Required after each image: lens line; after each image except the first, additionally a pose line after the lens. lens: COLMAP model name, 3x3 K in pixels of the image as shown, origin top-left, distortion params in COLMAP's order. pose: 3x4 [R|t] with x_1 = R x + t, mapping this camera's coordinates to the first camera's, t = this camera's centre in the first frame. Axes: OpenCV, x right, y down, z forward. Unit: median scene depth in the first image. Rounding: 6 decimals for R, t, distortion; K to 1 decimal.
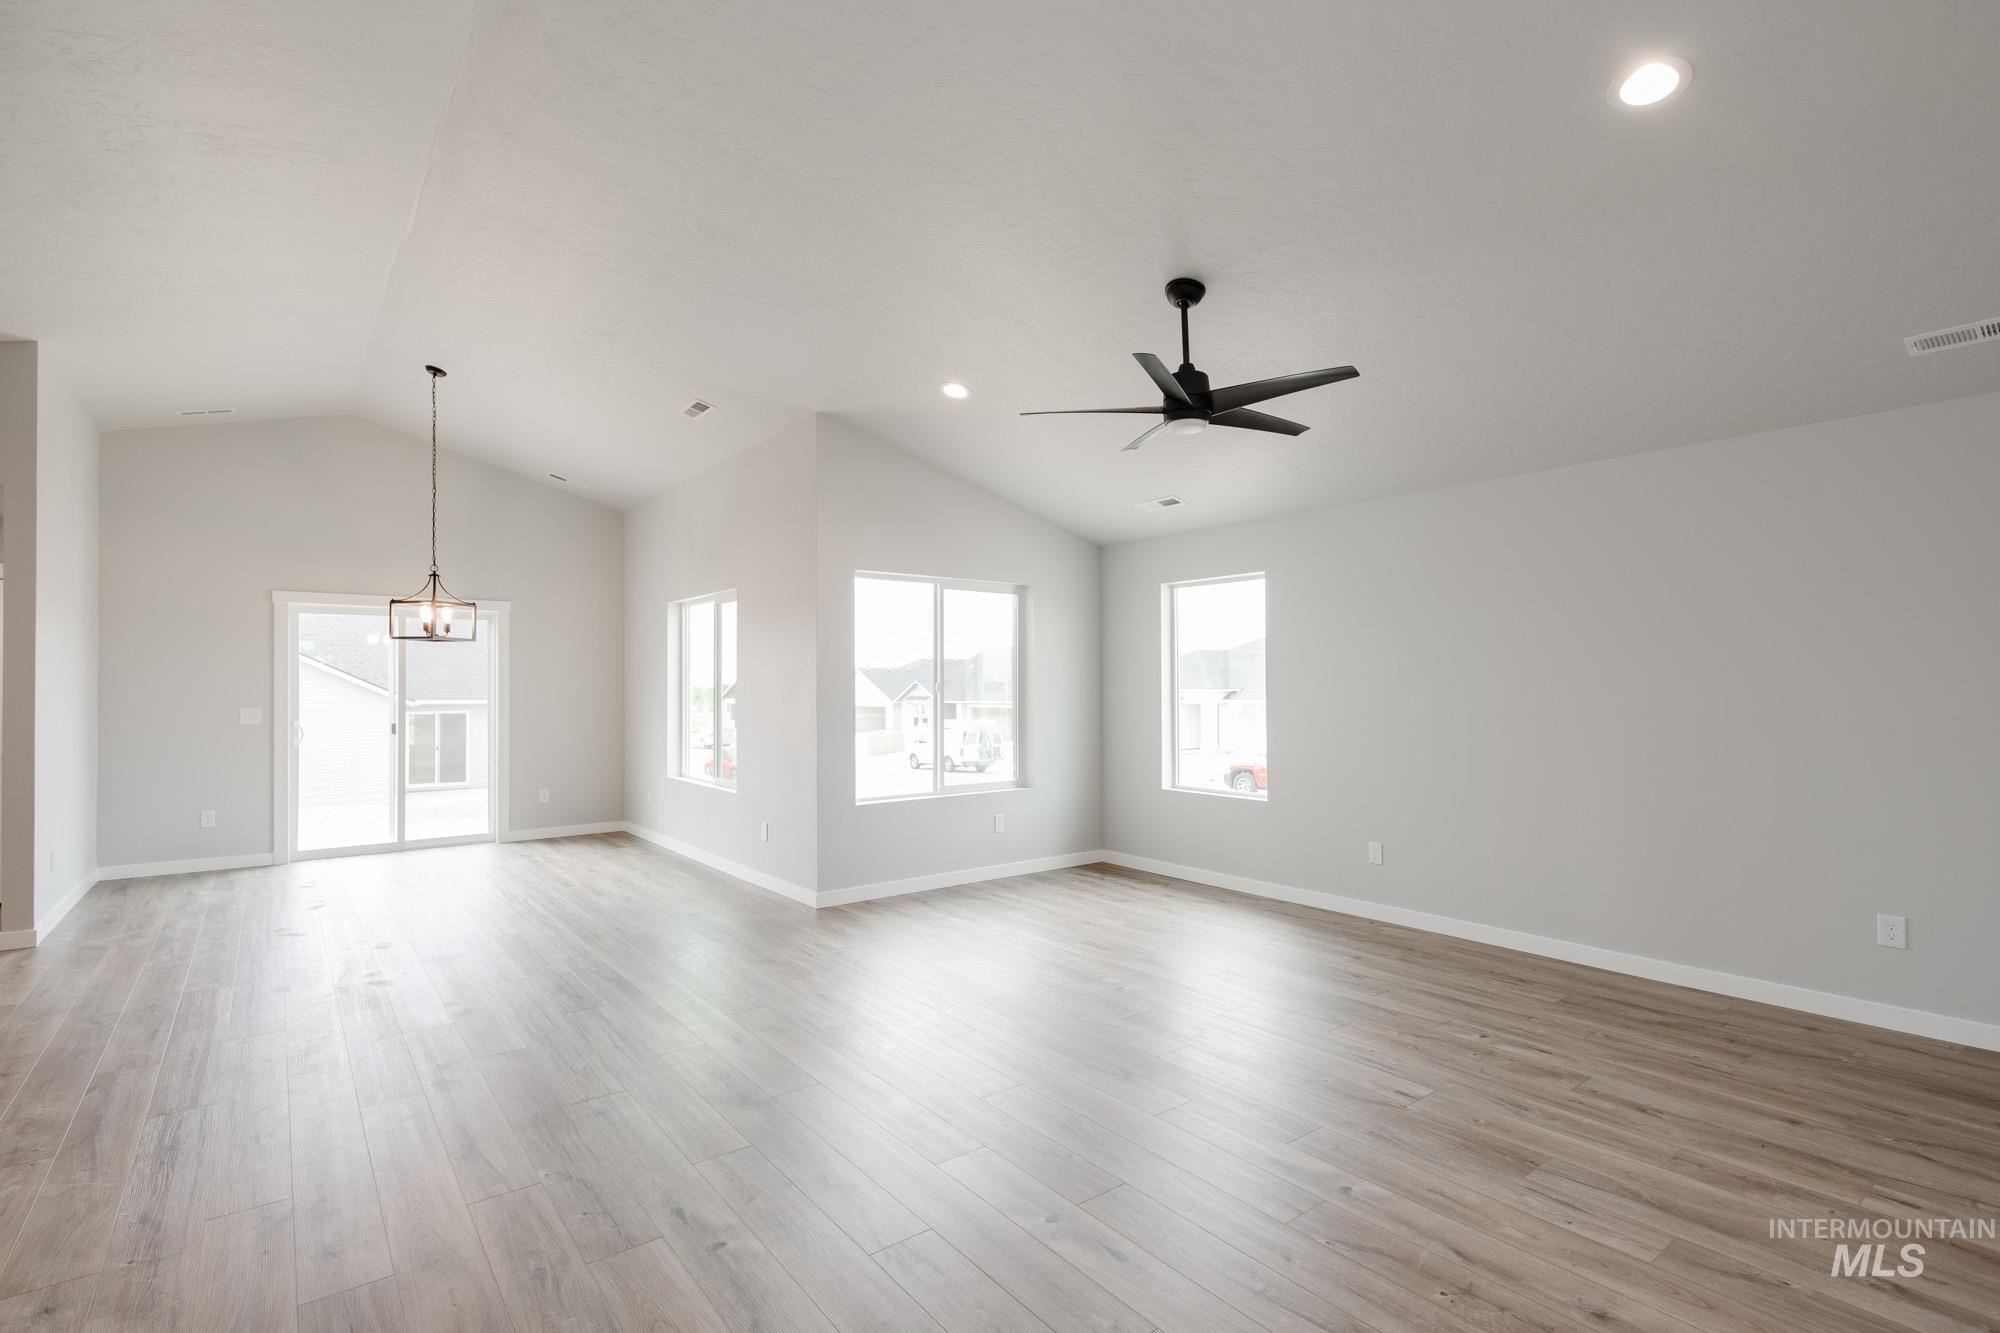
lens RADIAL K [[928.4, 0, 984.3], [0, 928.4, 676.0], [0, 0, 1]] dist [0.017529, -0.007674]
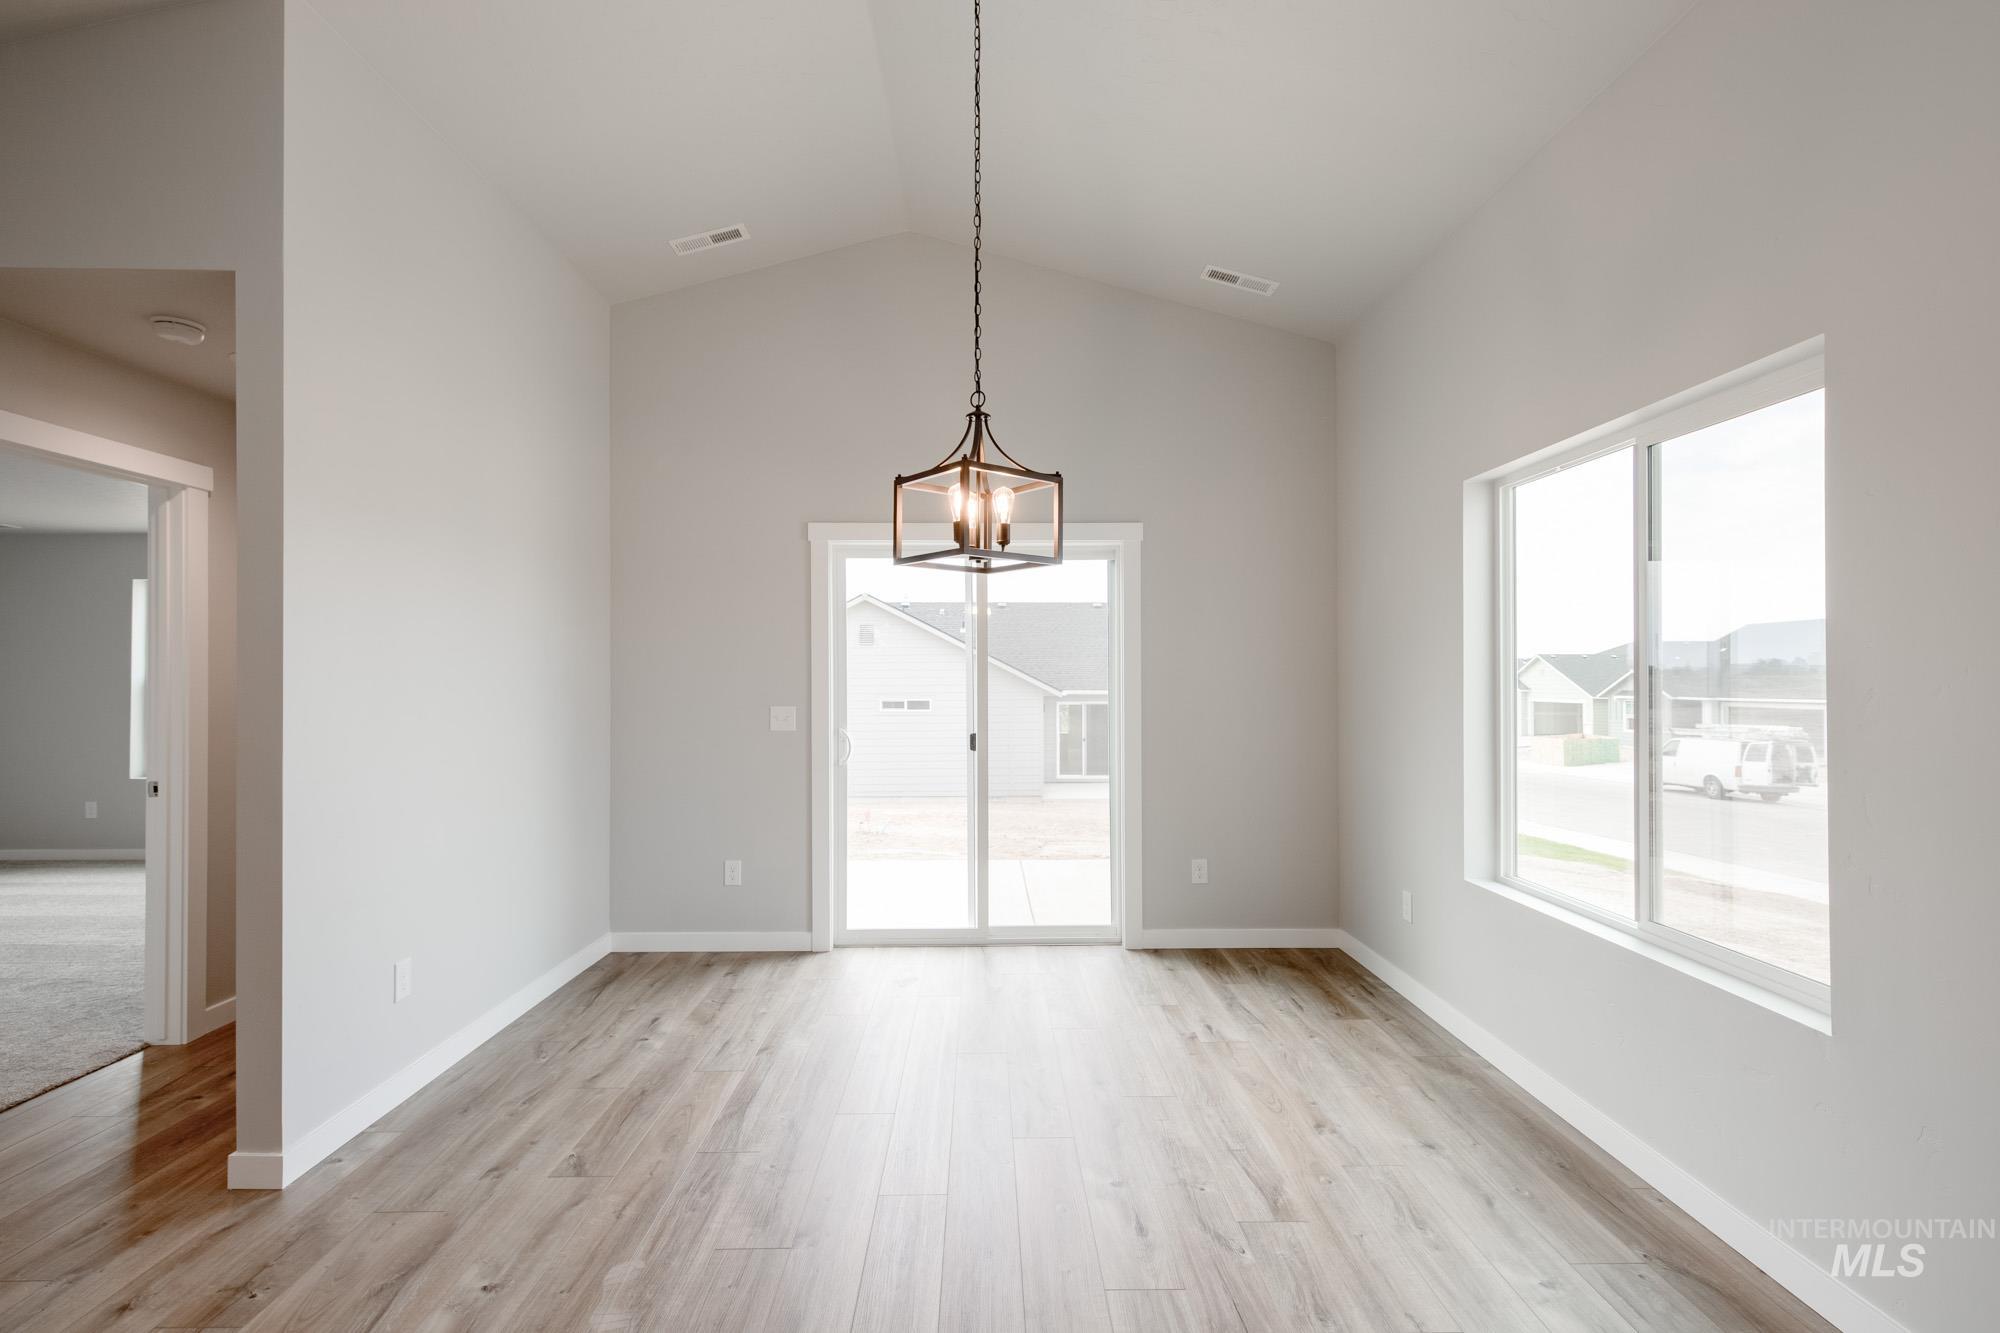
lens RADIAL K [[928.4, 0, 989.7], [0, 928.4, 676.7], [0, 0, 1]] dist [0.017529, -0.007674]
pose [[0.799539, 0.002222, -0.600610, -0.294758], [0.004289, 0.999947, 0.009410, 0.009020], [0.600599, -0.010099, 0.799487, 0.594914]]
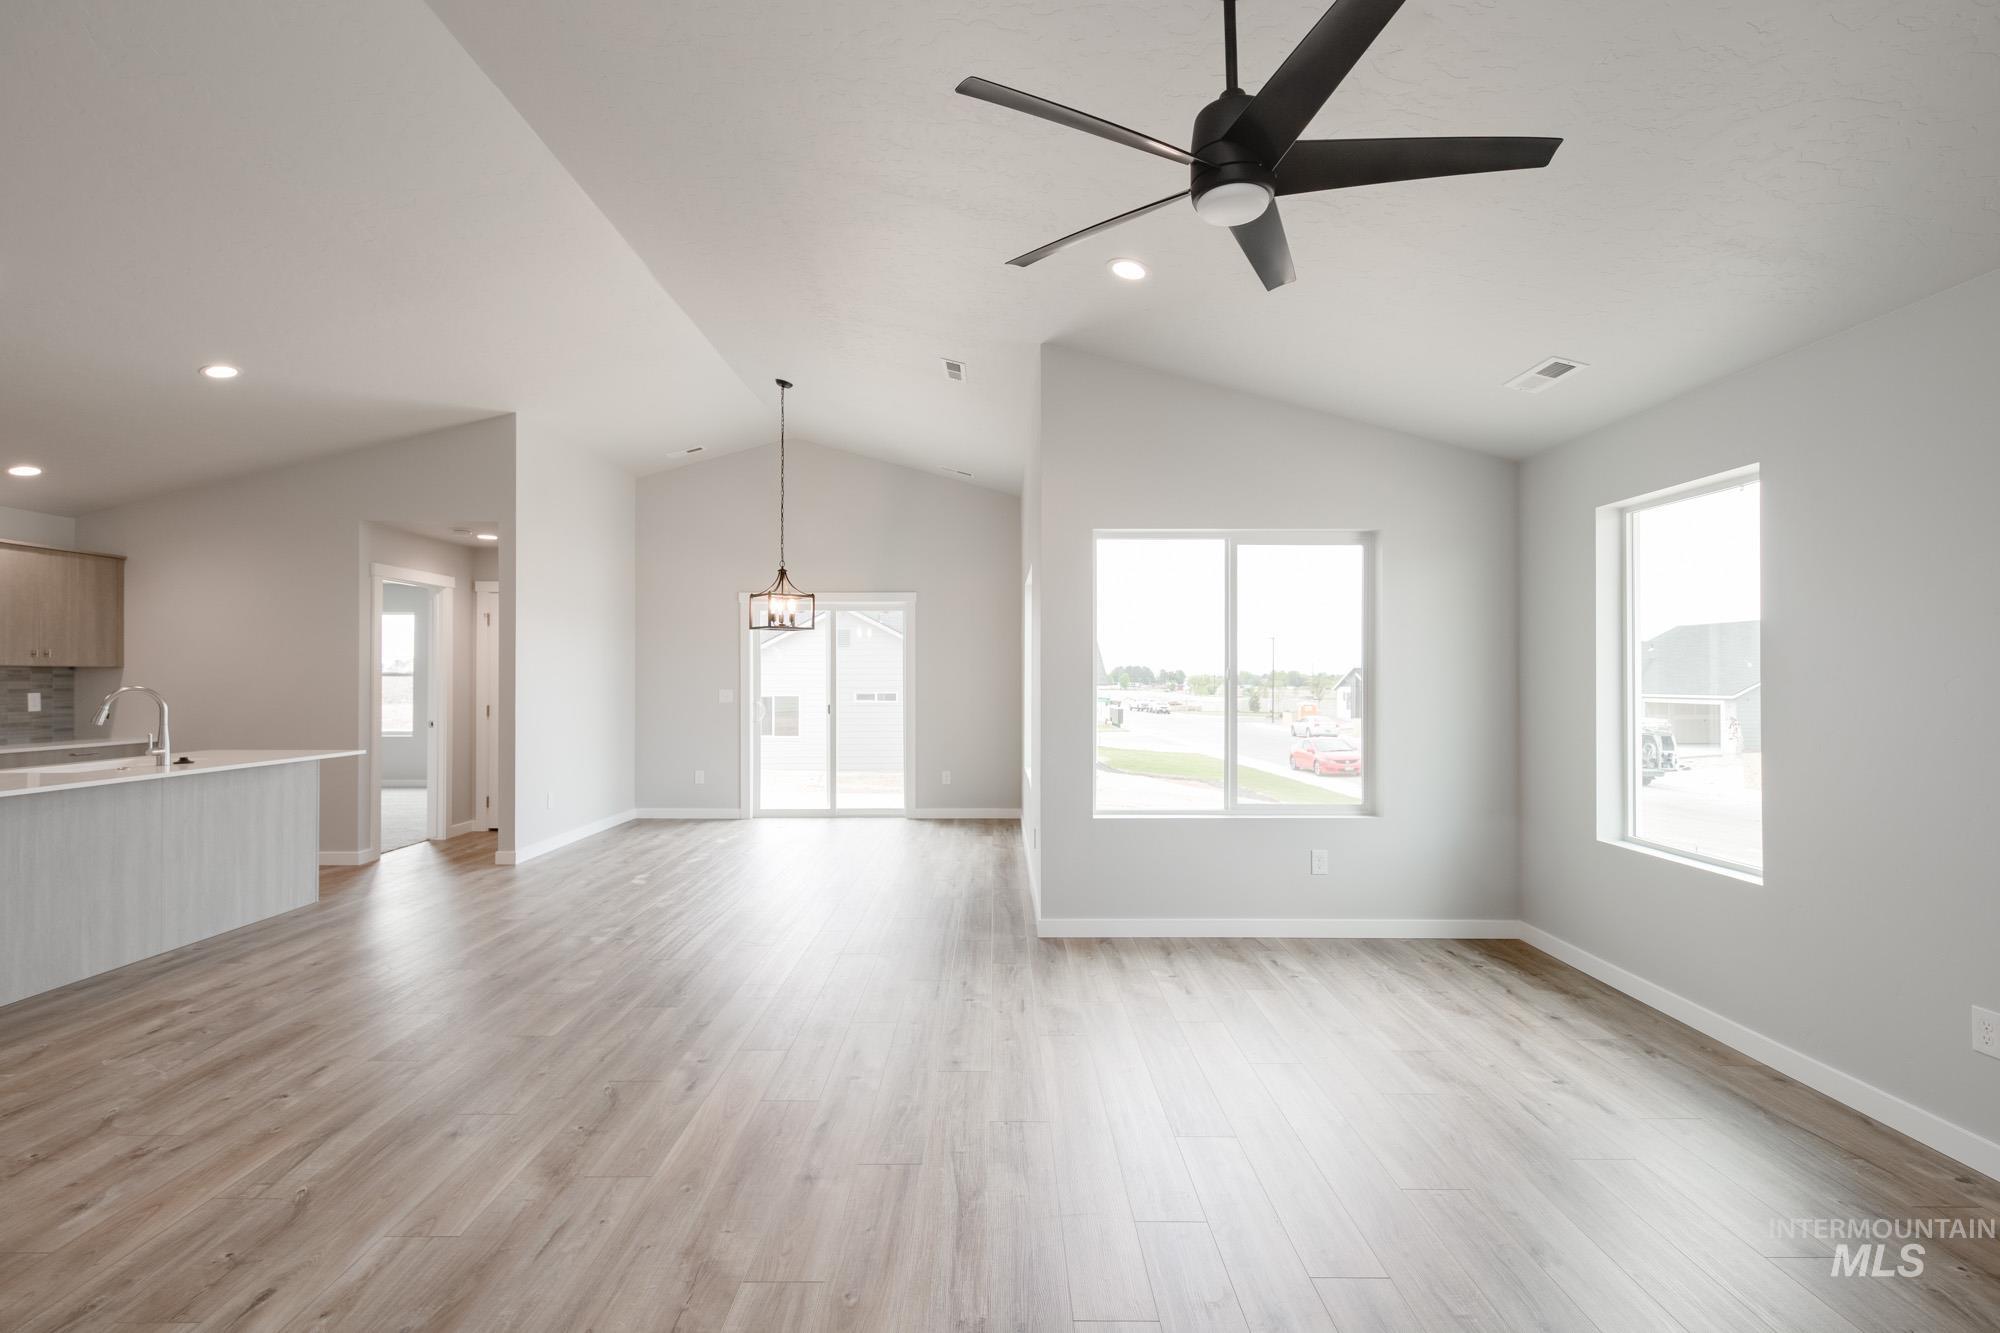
lens RADIAL K [[928.4, 0, 994.4], [0, 928.4, 670.4], [0, 0, 1]] dist [0.017529, -0.007674]
pose [[0.793354, 0.000962, -0.608760, 0.246696], [0.003053, 0.999980, 0.005558, 0.003954], [0.608753, -0.006268, 0.793335, 0.258070]]
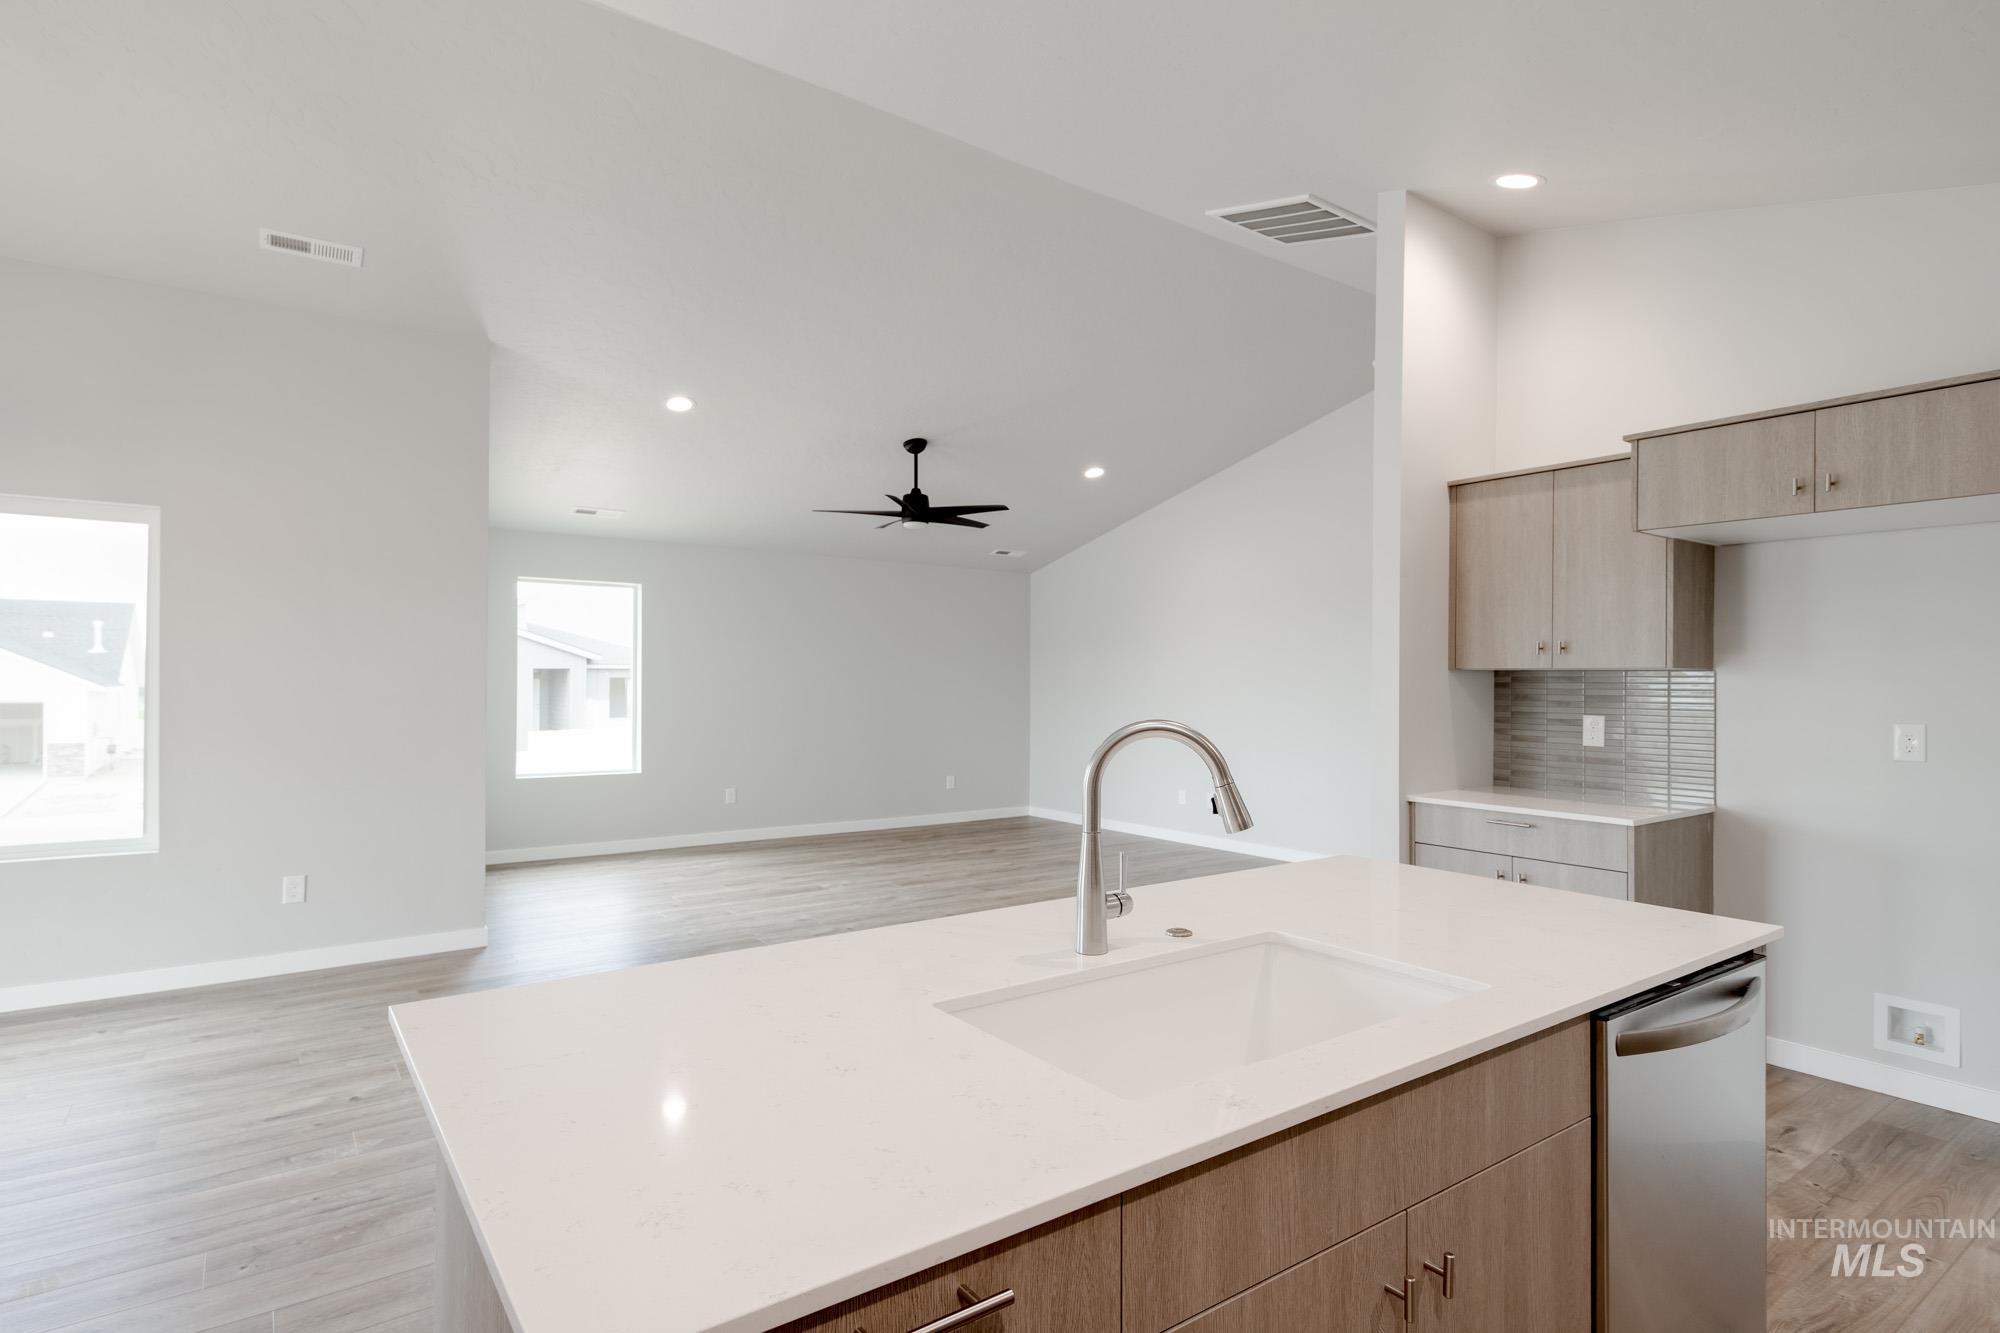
lens RADIAL K [[981.1, 0, 1021.1], [0, 981.1, 673.9], [0, 0, 1]] dist [-0.001416, 0.001227]
pose [[-0.015474, 0.009149, 0.999838, -0.850222], [-0.016748, 0.999815, -0.009408, 0.008599], [-0.999740, -0.016891, -0.015318, 0.457081]]
